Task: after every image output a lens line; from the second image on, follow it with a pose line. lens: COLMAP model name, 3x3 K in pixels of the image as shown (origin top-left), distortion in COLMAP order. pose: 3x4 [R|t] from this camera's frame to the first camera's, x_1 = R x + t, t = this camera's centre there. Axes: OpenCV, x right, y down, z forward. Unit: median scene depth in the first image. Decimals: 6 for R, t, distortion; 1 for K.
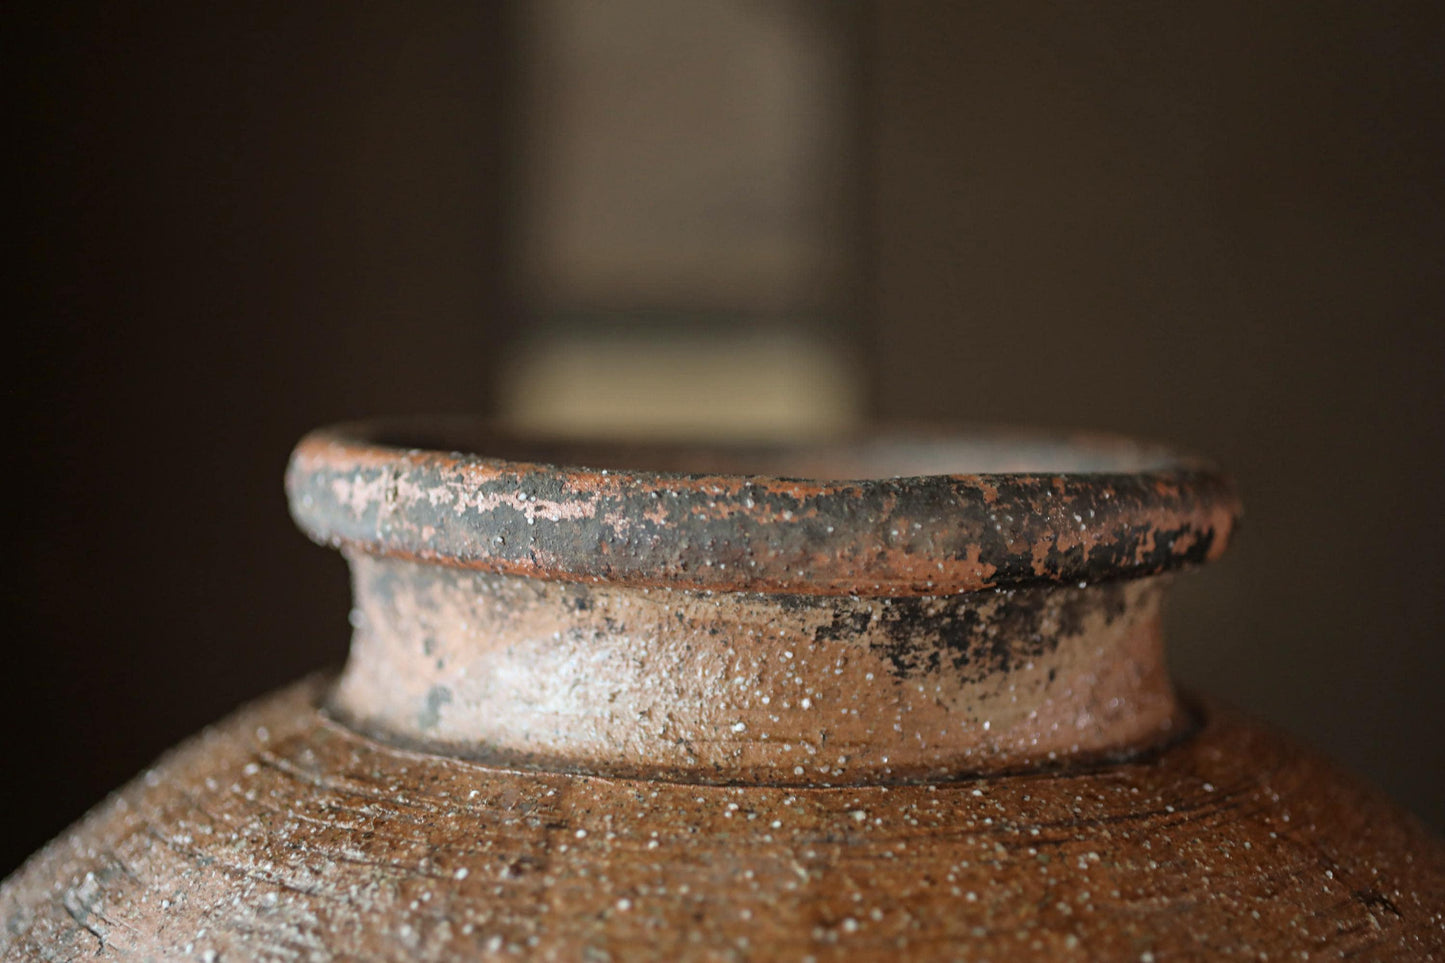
lens RADIAL K [[2244.8, 0, 722.5], [0, 2244.8, 481.5], [0, 0, 1]] dist [-0.047668, 0.337778]
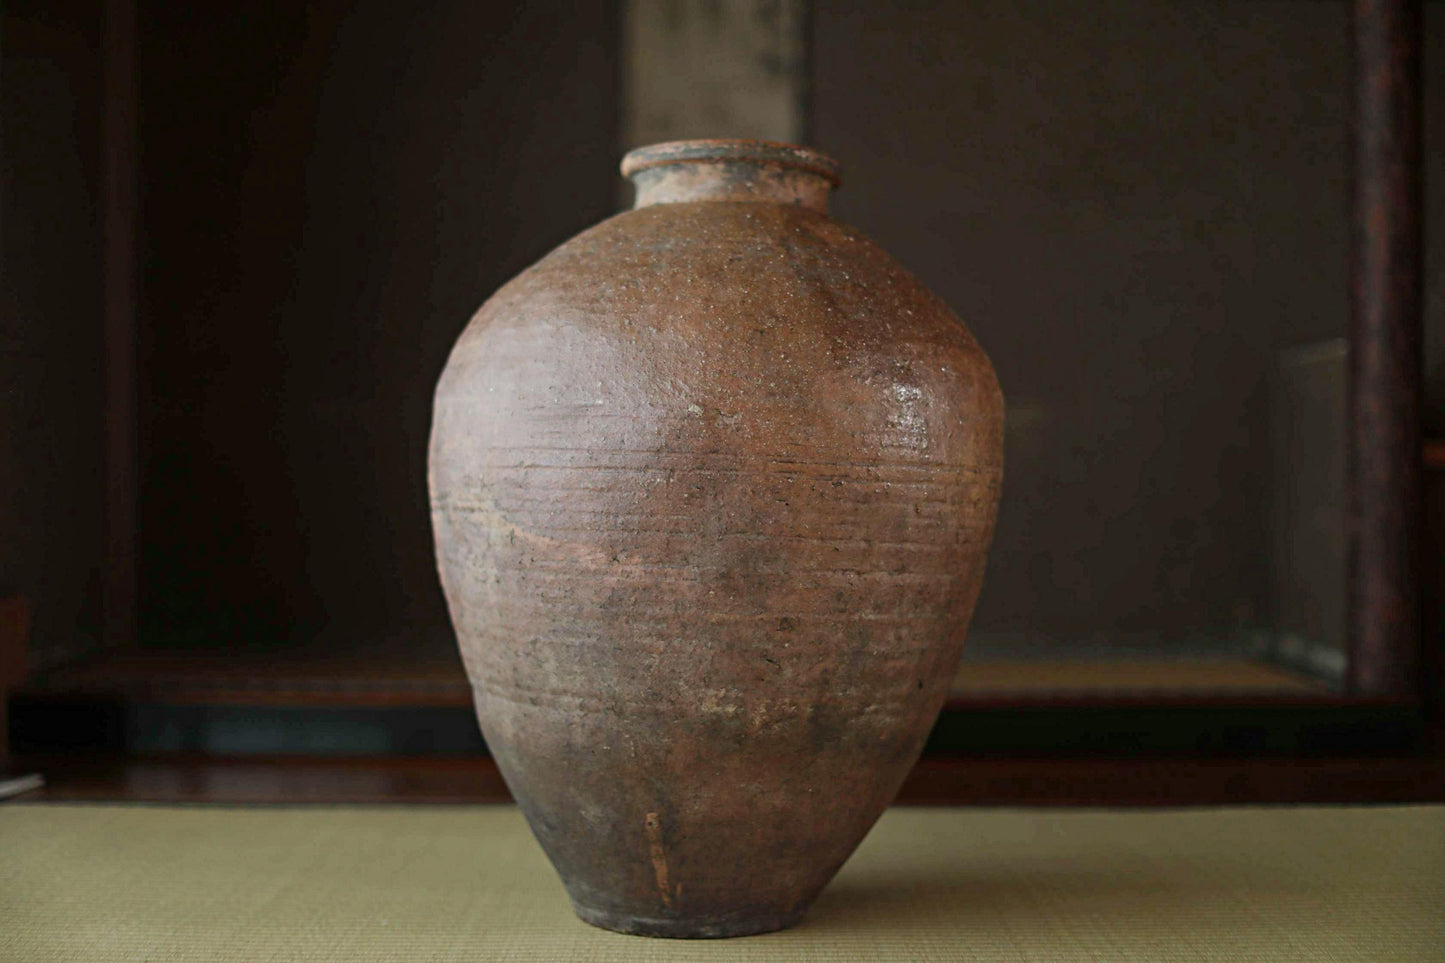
lens RADIAL K [[2174.9, 0, 722.5], [0, 2174.9, 481.5], [0, 0, 1]] dist [-0.213100, 0.202565]
pose [[0.031138, 0.006918, 0.999491, -5.046061], [0.036513, 0.999301, -0.008055, 0.775907], [-0.998848, 0.036746, 0.030864, 1.141956]]
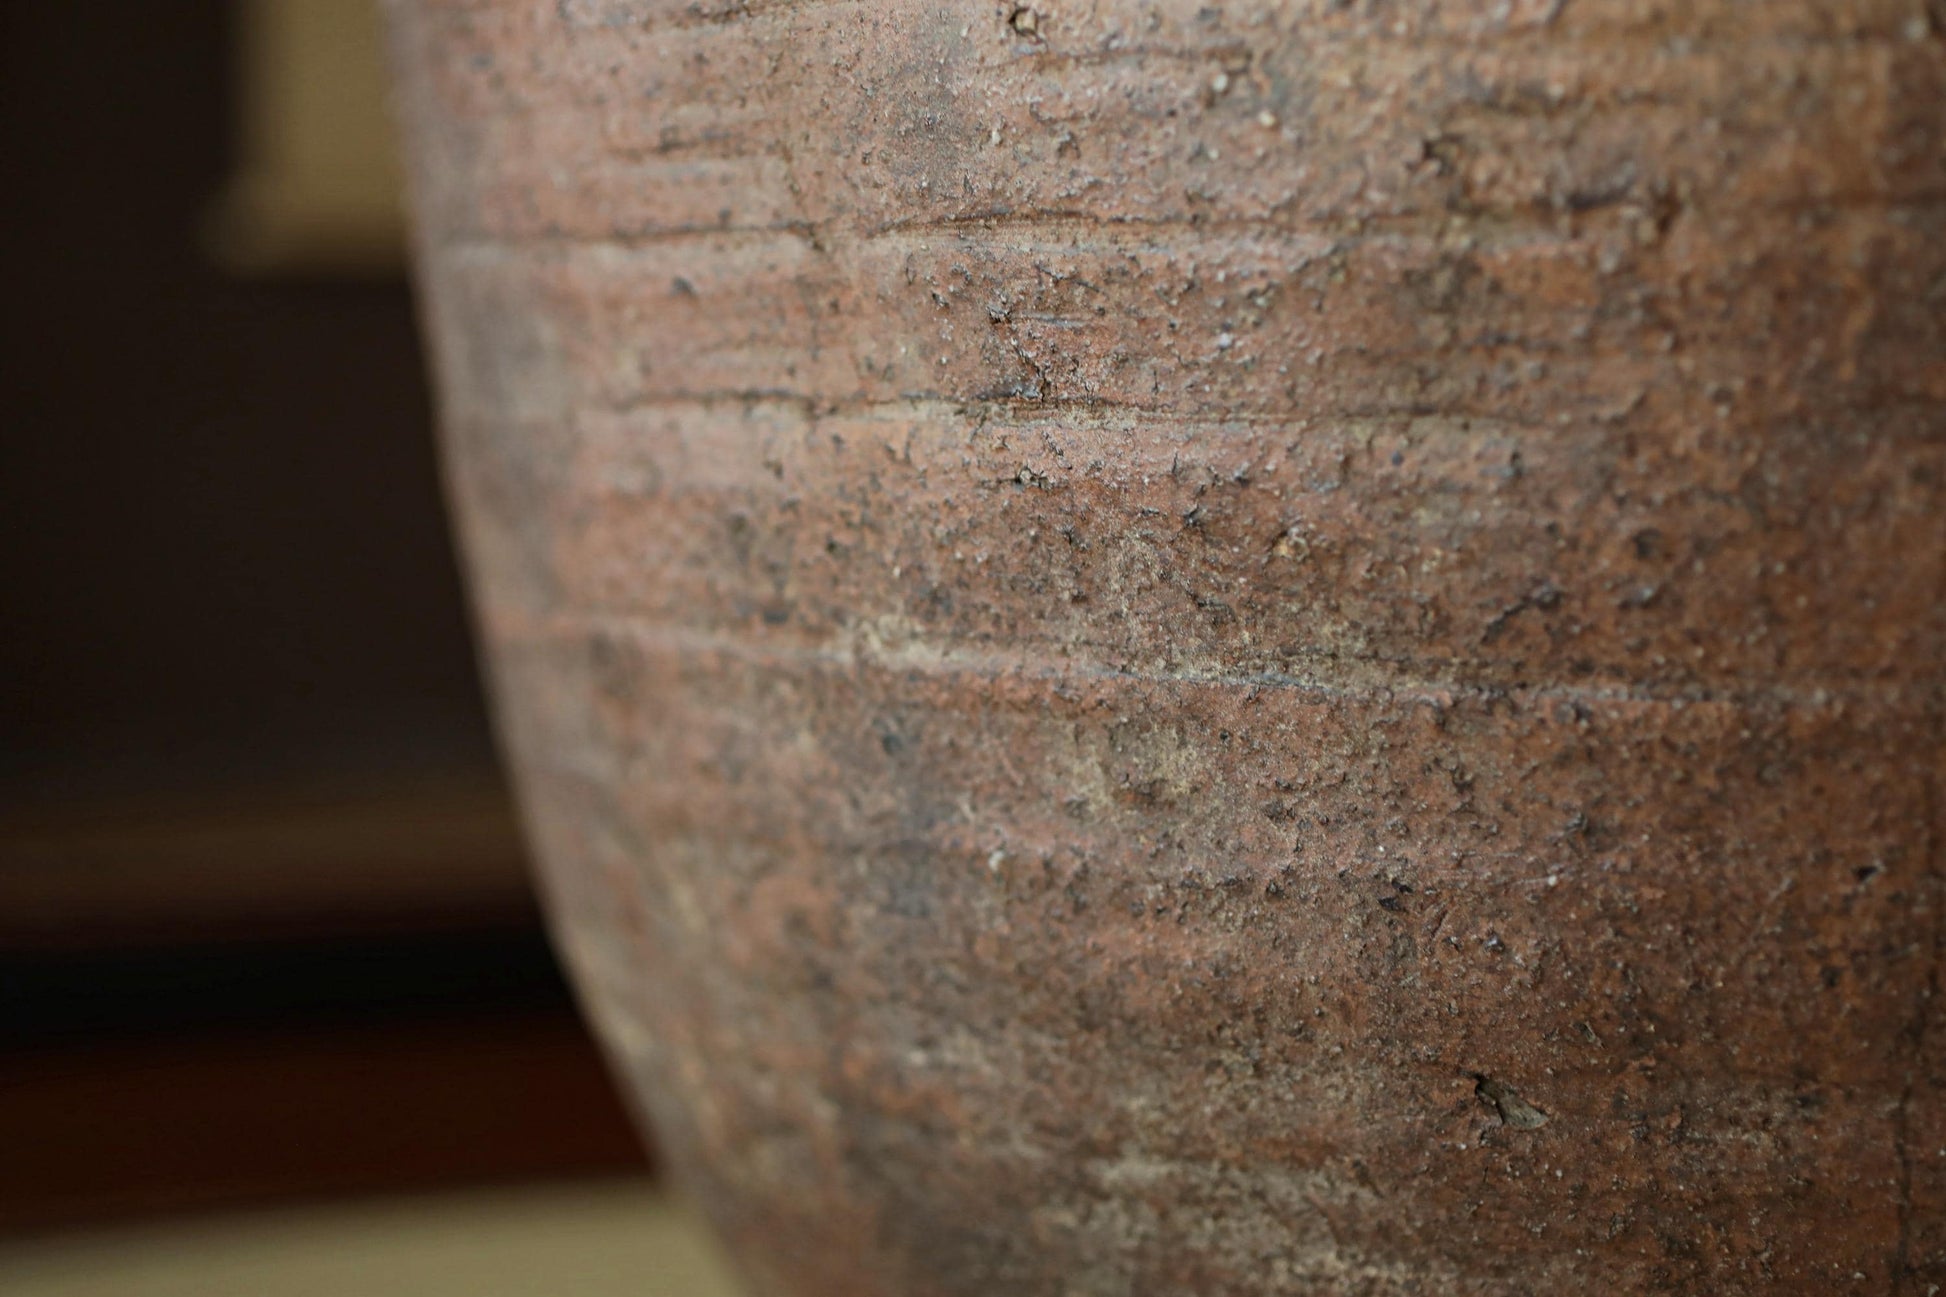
lens RADIAL K [[3023.1, 0, 973.0], [0, 3023.1, 648.5], [0, 0, 1]] dist [-0.047668, 0.337778]
pose [[0.961019, -0.014545, 0.276099, -0.772534], [0.013977, 0.999894, 0.004024, 1.027421], [-0.276128, -0.000008, 0.961121, -0.122470]]
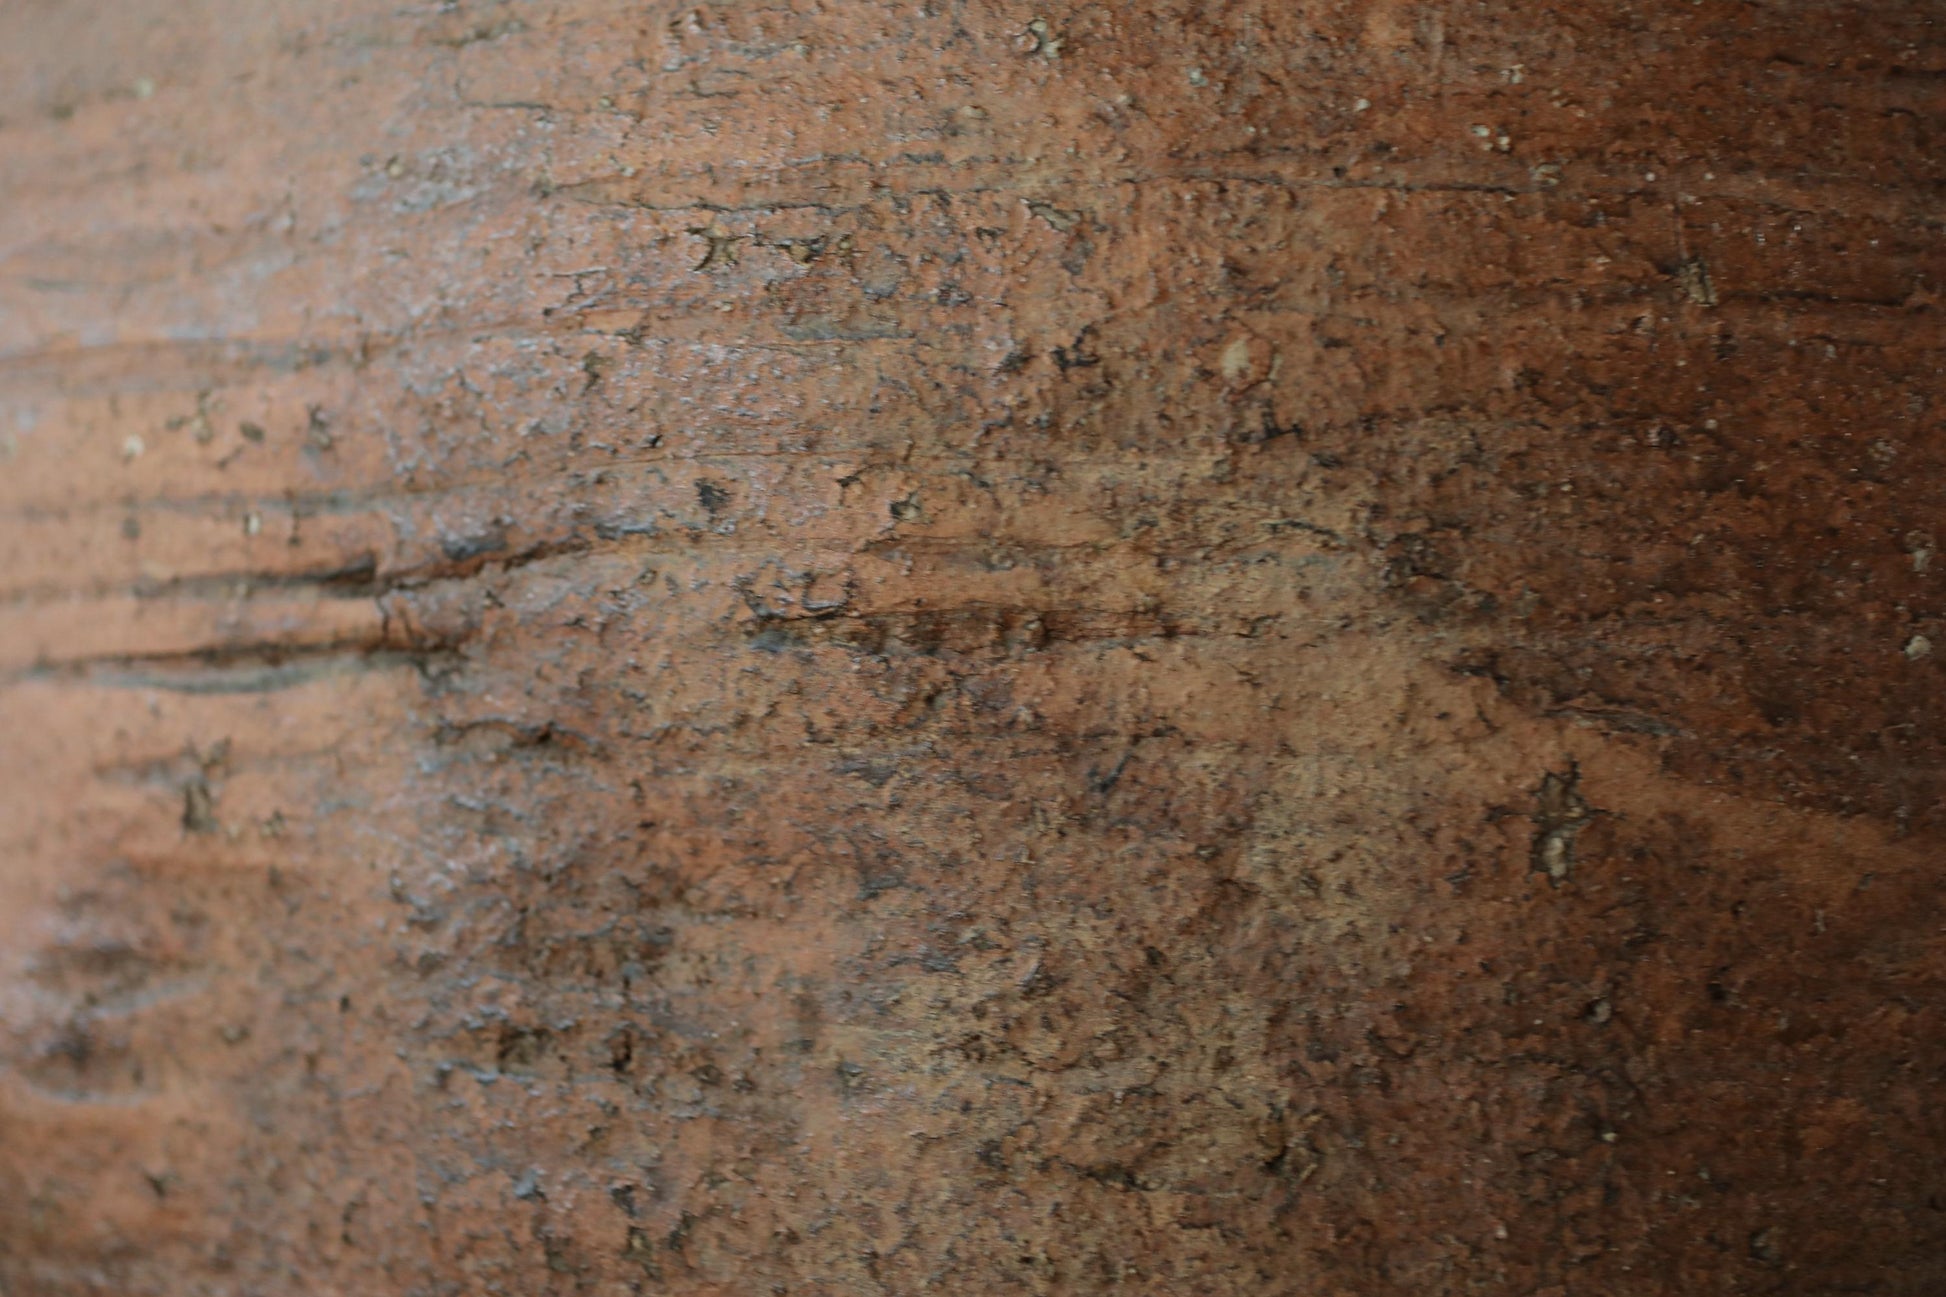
lens RADIAL K [[2928.9, 0, 973.0], [0, 2928.9, 648.5], [0, 0, 1]] dist [-0.213100, 0.202565]
pose [[-0.701873, 0.097910, 0.705541, -0.958241], [0.026918, 0.993446, -0.111085, 0.877801], [-0.711793, -0.058976, -0.699909, 2.420093]]
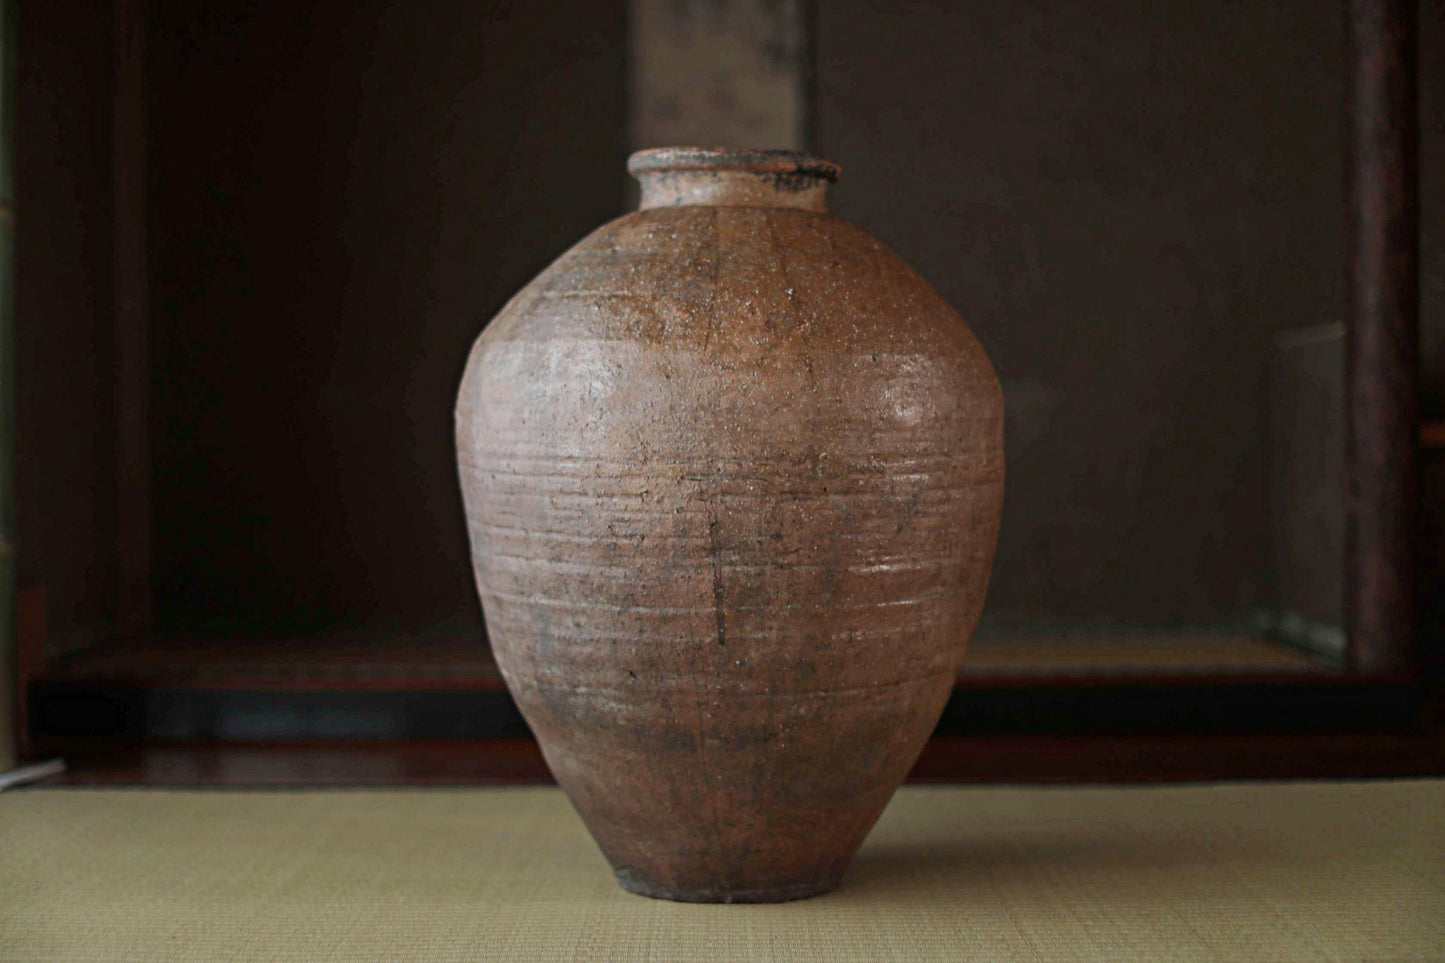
lens RADIAL K [[2174.9, 0, 722.5], [0, 2174.9, 481.5], [0, 0, 1]] dist [-0.213100, 0.202565]
pose [[0.982378, -0.006023, 0.186810, -0.989865], [0.010859, 0.999632, -0.024876, 0.891839], [-0.186591, 0.026466, 0.982081, -3.872540]]
